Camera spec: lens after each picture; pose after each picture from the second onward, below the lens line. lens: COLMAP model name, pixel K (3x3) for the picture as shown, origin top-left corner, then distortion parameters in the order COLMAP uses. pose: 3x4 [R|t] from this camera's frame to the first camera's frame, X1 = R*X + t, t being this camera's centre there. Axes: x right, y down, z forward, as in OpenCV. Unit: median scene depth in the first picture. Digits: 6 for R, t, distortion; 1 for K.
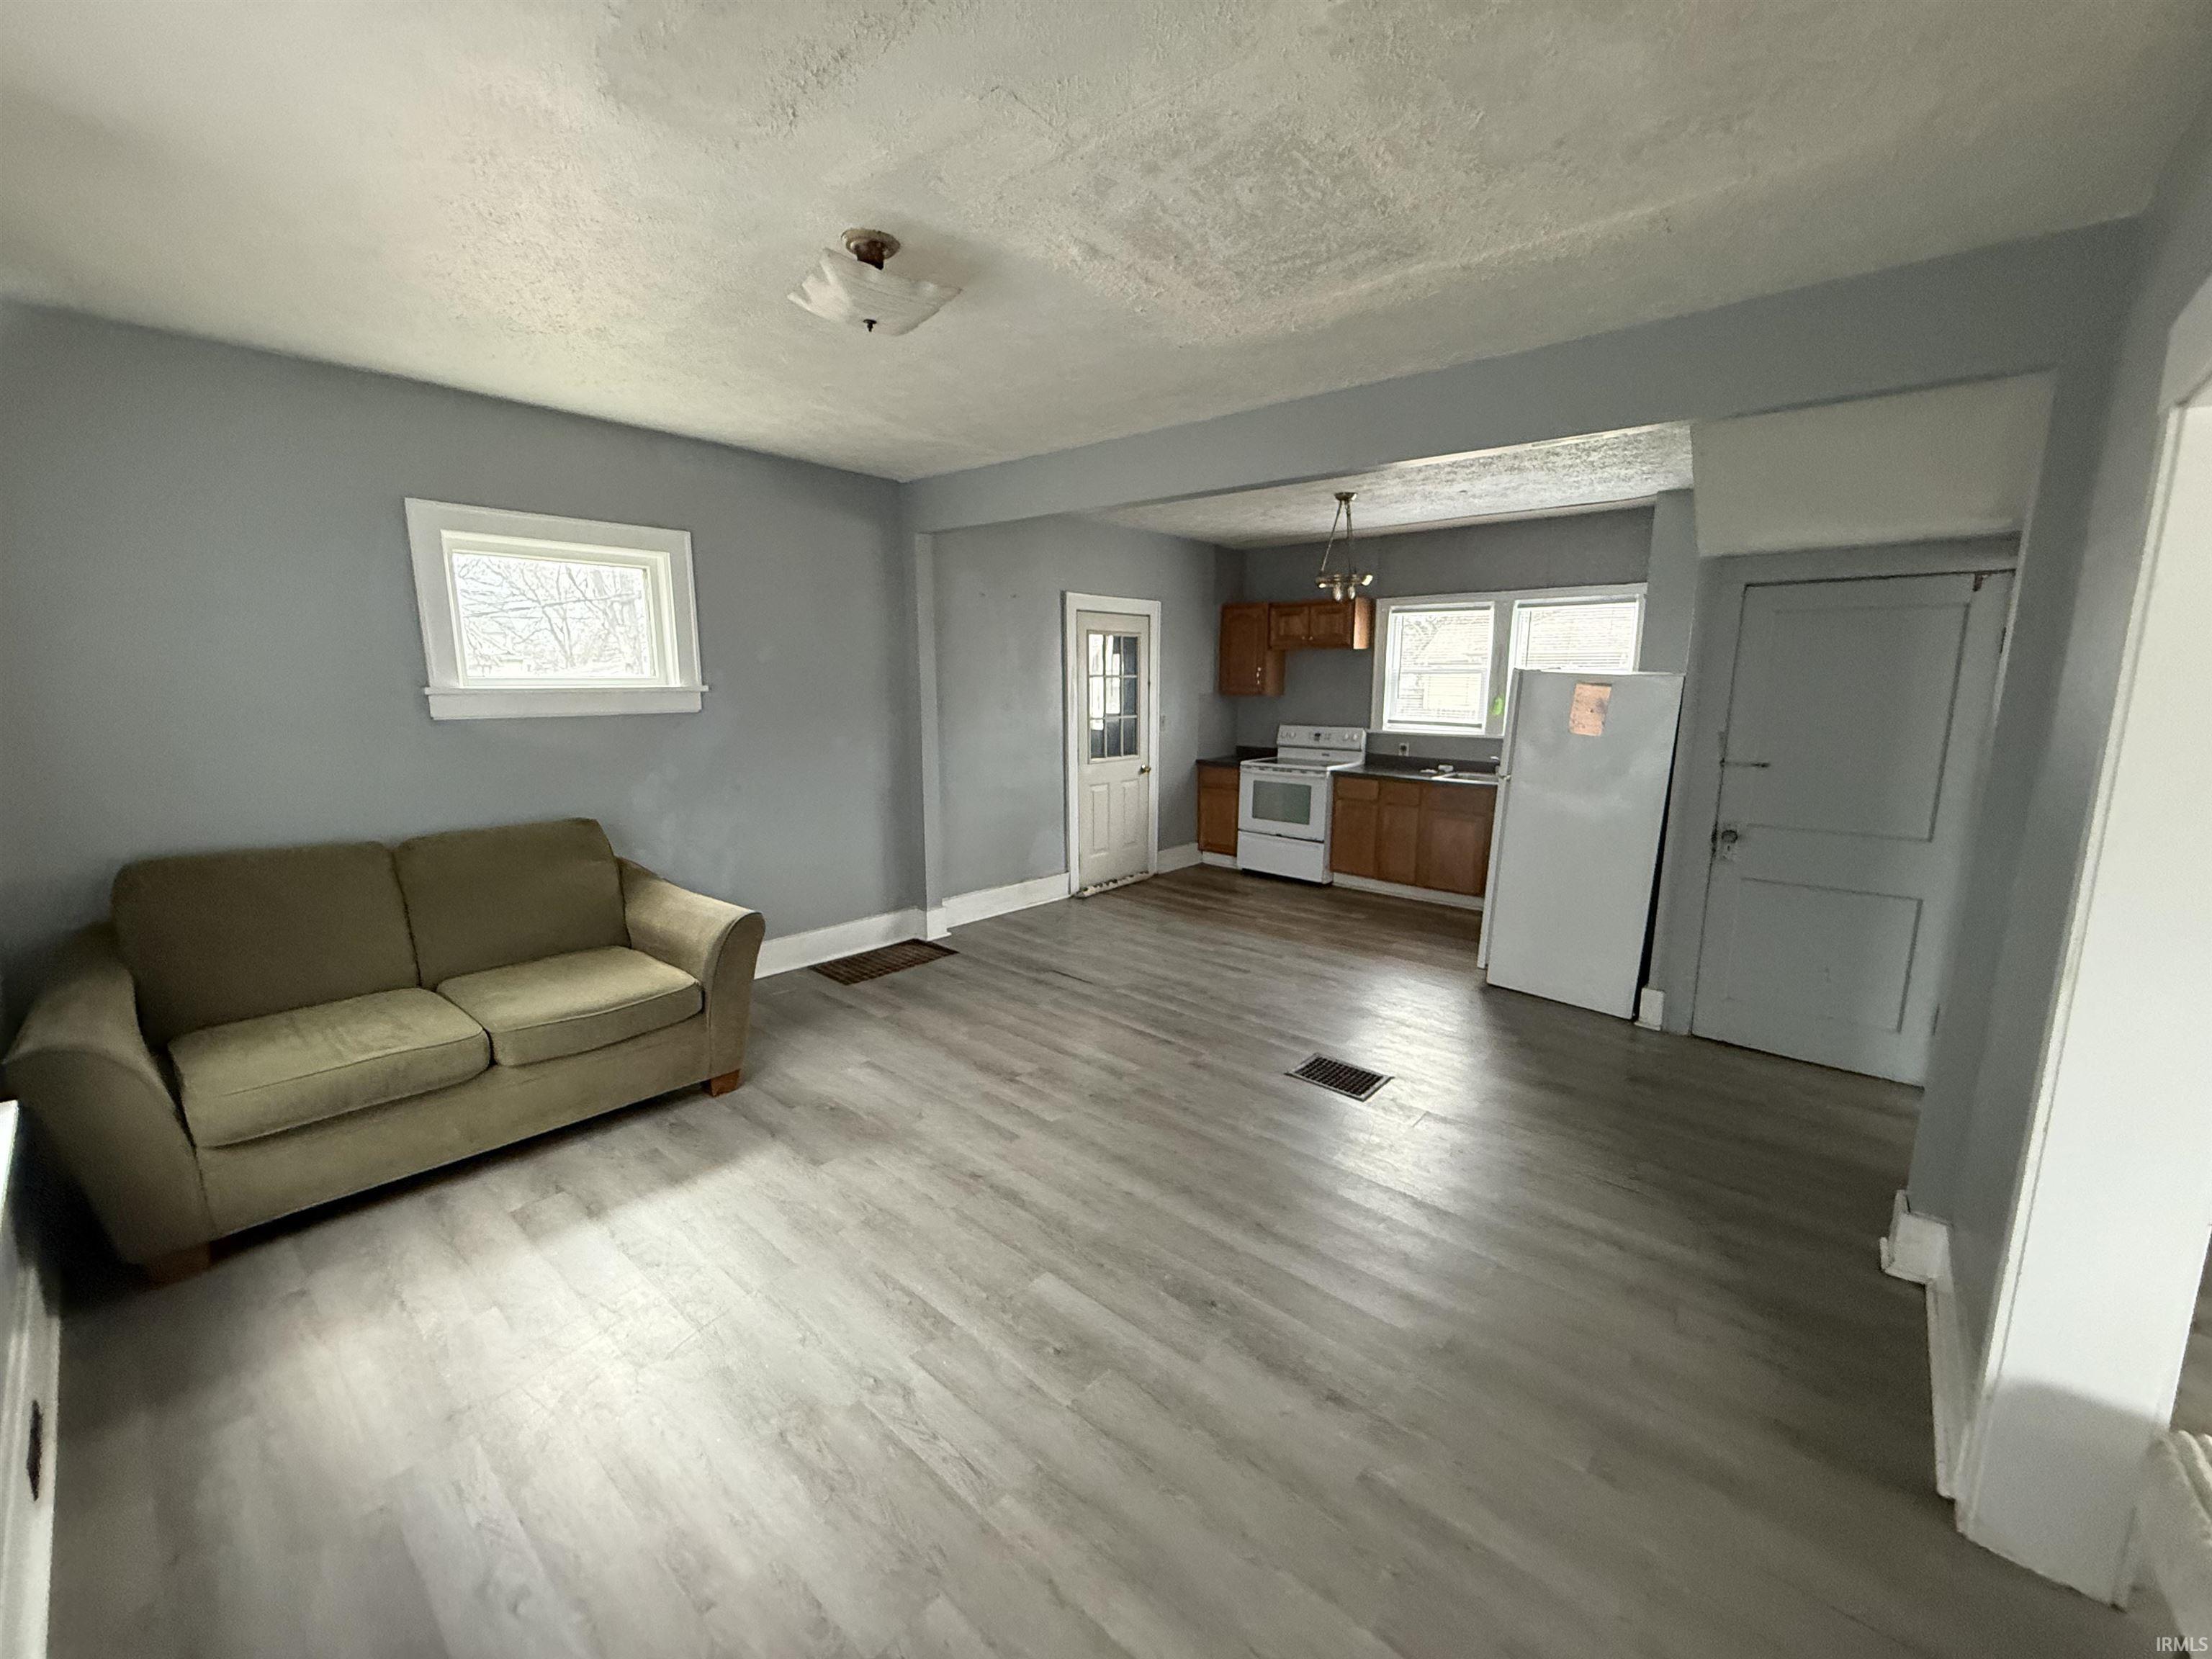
lens RADIAL K [[873.5, 0, 1106.0], [0, 873.5, 829.5], [0, 0, 1]] dist [-0.000536, 0.000048]
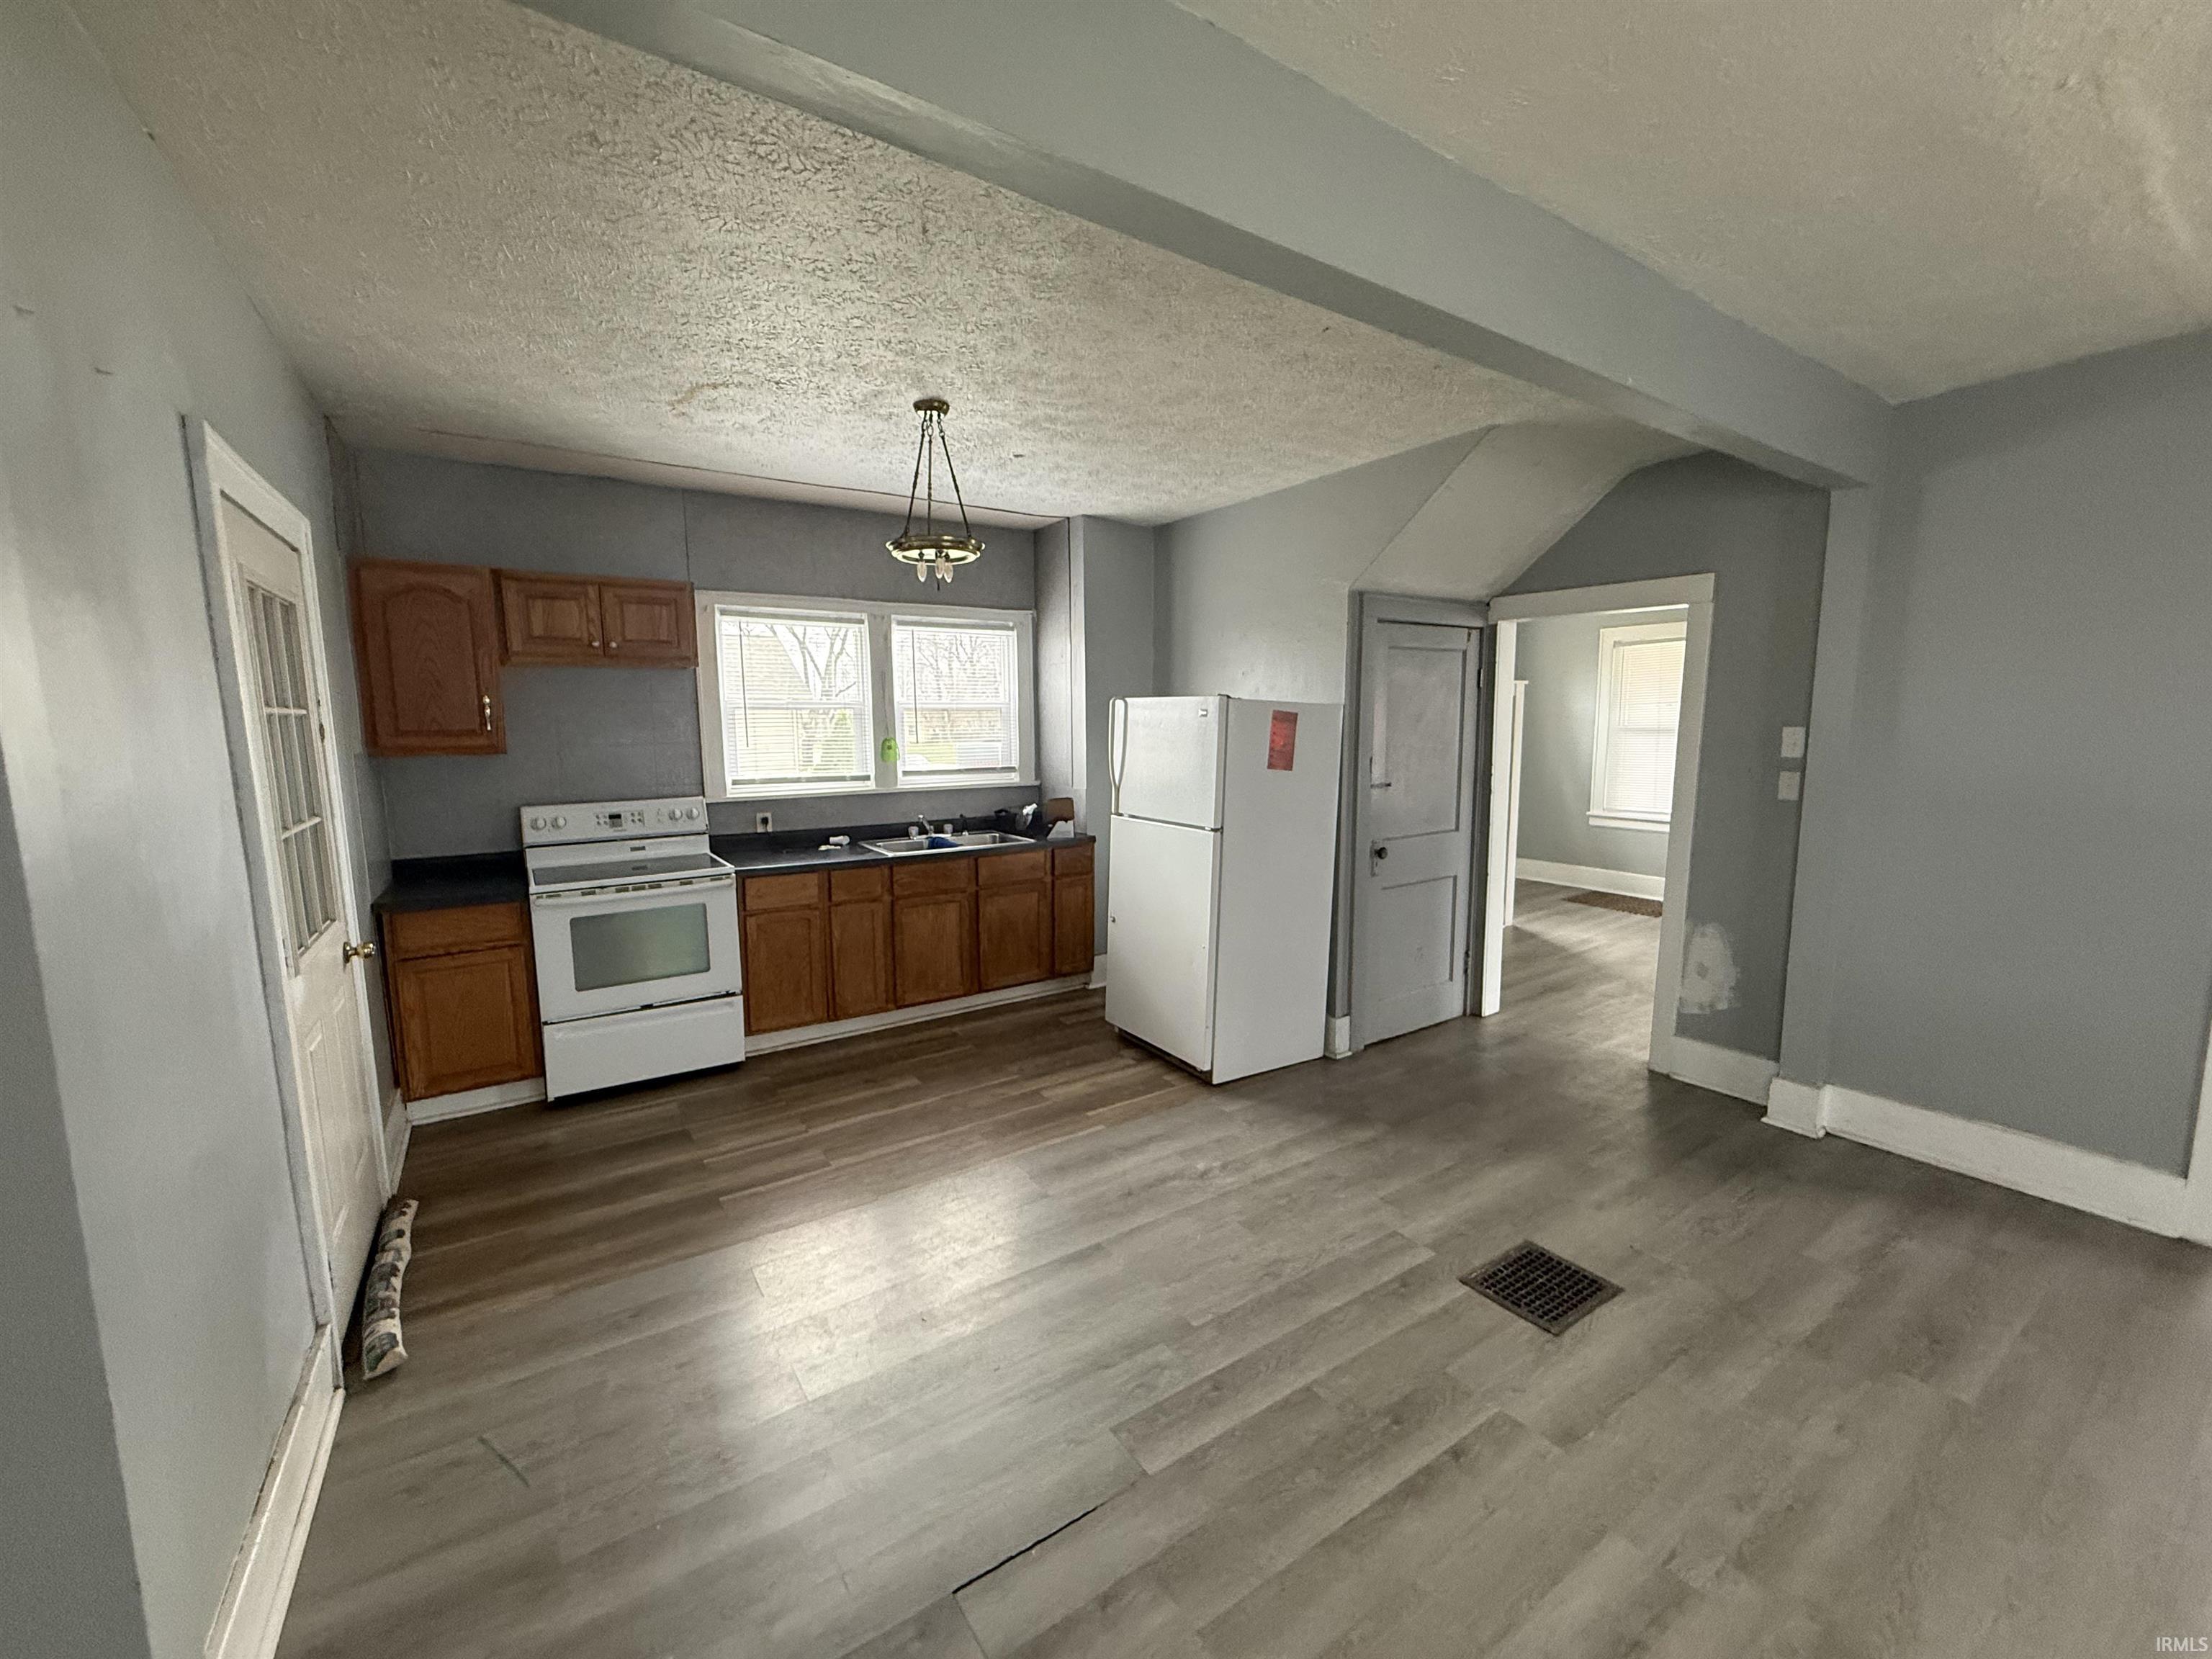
lens RADIAL K [[873.5, 0, 1106.0], [0, 873.5, 829.5], [0, 0, 1]] dist [-0.000536, 0.000048]
pose [[0.270184, -0.128028, 0.954259, -0.230833], [0.176042, 0.980981, 0.081770, -0.097371], [-0.946578, 0.145896, 0.287583, 0.578602]]
